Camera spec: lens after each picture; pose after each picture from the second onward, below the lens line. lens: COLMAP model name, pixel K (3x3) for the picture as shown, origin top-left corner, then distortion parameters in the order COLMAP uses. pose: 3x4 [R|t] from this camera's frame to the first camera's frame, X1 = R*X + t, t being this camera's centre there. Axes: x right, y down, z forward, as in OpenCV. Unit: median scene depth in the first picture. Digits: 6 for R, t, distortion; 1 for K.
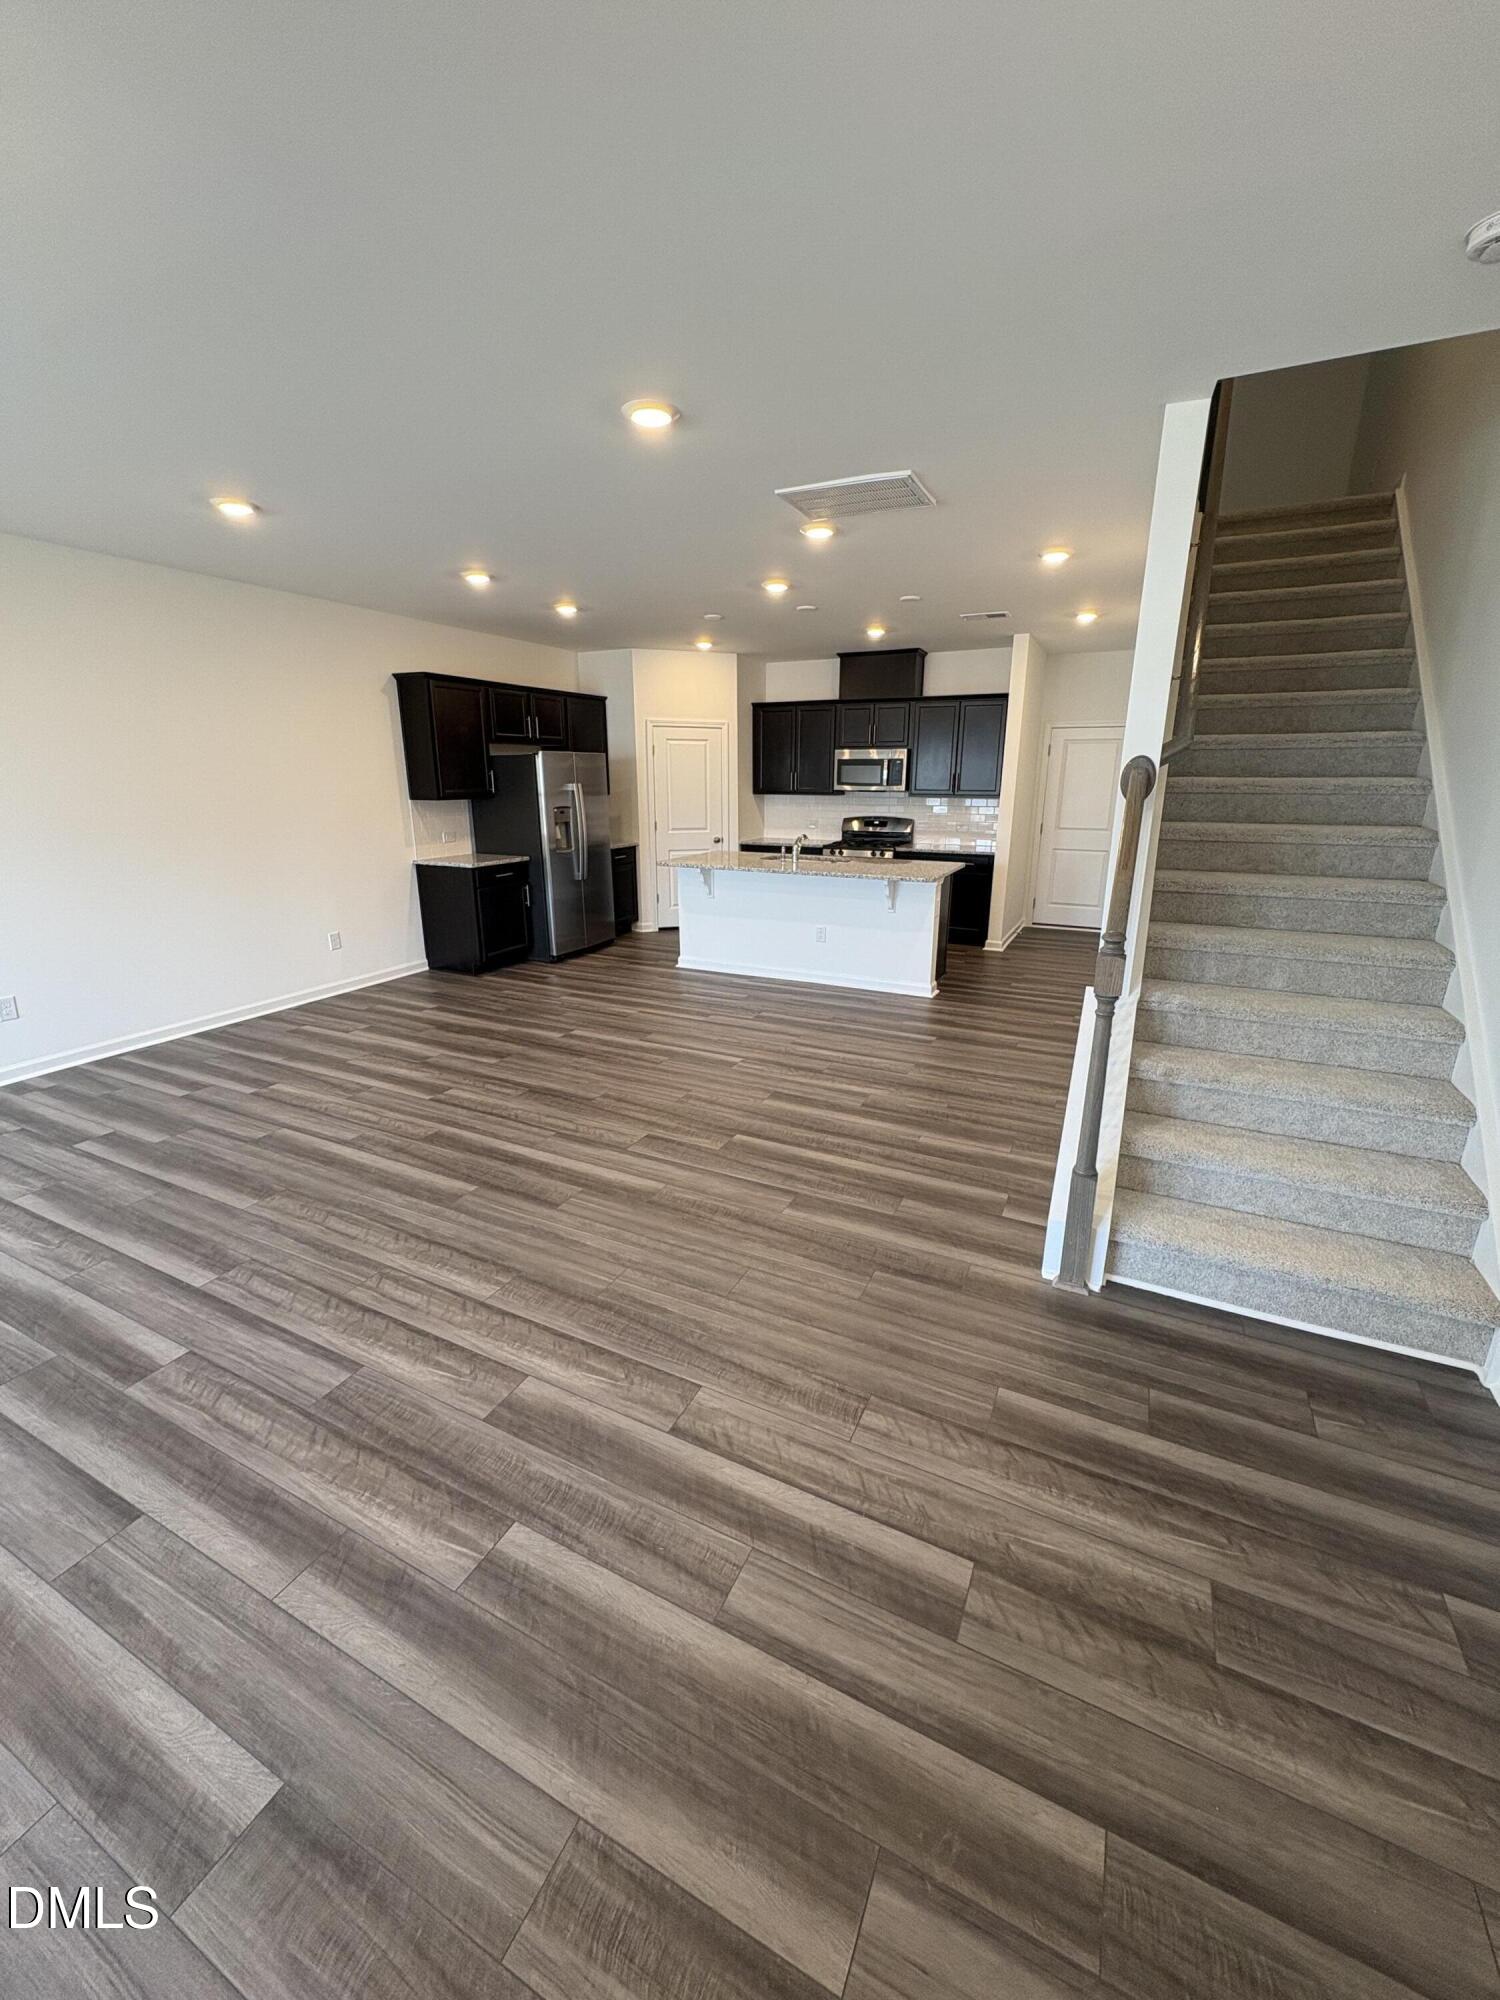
lens RADIAL K [[794.6, 0, 749.0], [0, 794.6, 1014.2], [0, 0, 1]] dist [0.002464, 0.000477]
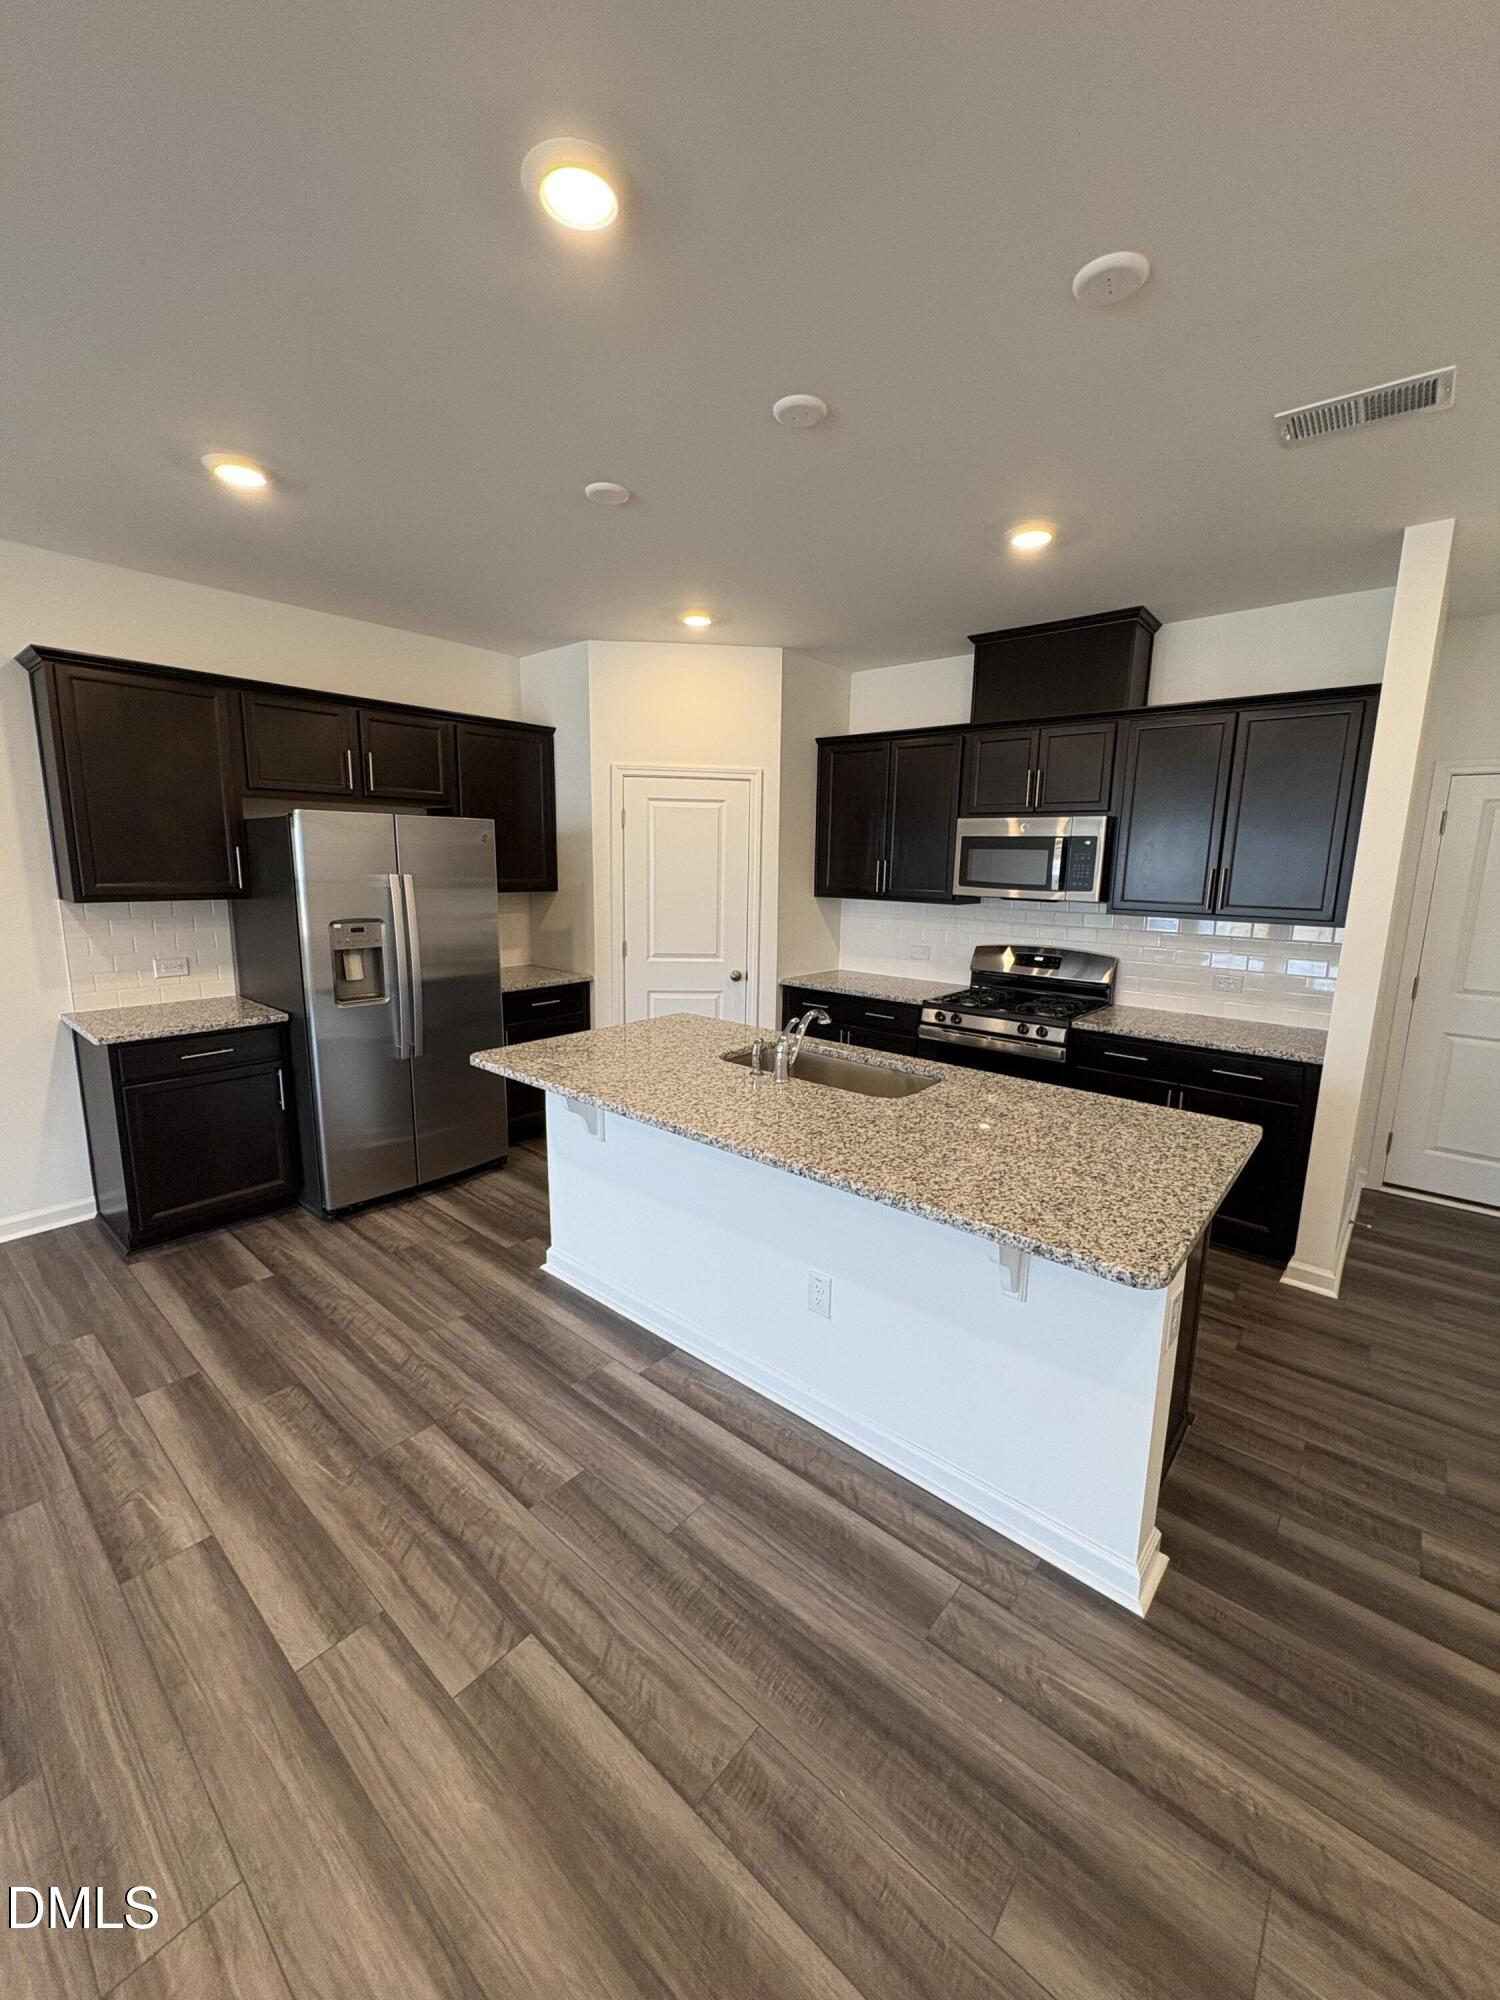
lens RADIAL K [[794.6, 0, 755.9], [0, 794.6, 1007.0], [0, 0, 1]] dist [0.002464, 0.000477]
pose [[0.970090, 0.061655, -0.234786, 0.116890], [-0.085500, 0.992010, -0.092768, -0.163546], [0.227191, 0.110067, 0.967610, 0.519761]]
